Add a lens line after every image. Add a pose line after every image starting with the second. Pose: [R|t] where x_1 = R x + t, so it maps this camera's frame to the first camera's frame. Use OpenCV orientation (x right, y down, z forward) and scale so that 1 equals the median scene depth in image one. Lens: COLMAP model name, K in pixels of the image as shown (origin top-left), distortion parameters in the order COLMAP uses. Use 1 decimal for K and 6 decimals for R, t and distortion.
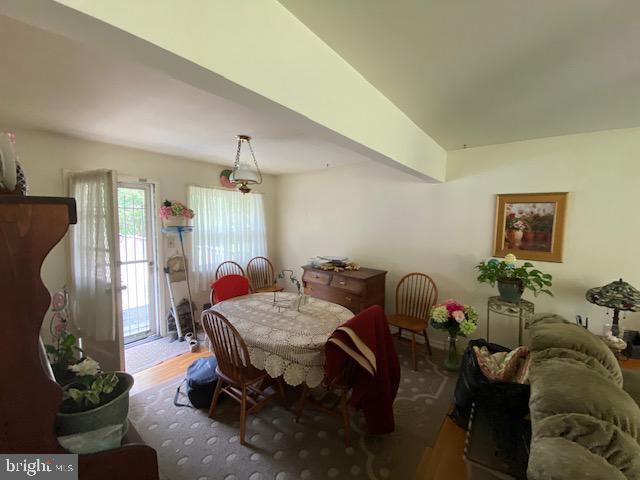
lens RADIAL K [[262.0, 0, 320.5], [0, 262.0, 238.4], [0, 0, 1]] dist [0.034494, -0.024800]
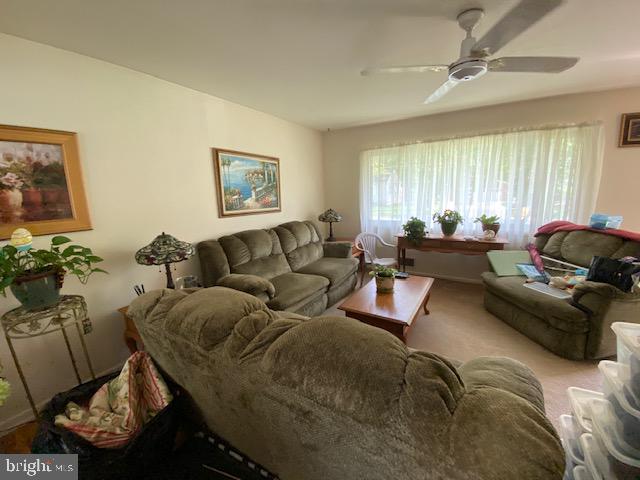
lens RADIAL K [[262.0, 0, 320.5], [0, 262.0, 238.4], [0, 0, 1]] dist [0.034494, -0.024800]
pose [[-0.085847, -0.192449, 0.977545, 0.111043], [0.108991, 0.973464, 0.201217, 0.035685], [-0.990329, 0.123817, -0.062594, 0.404575]]
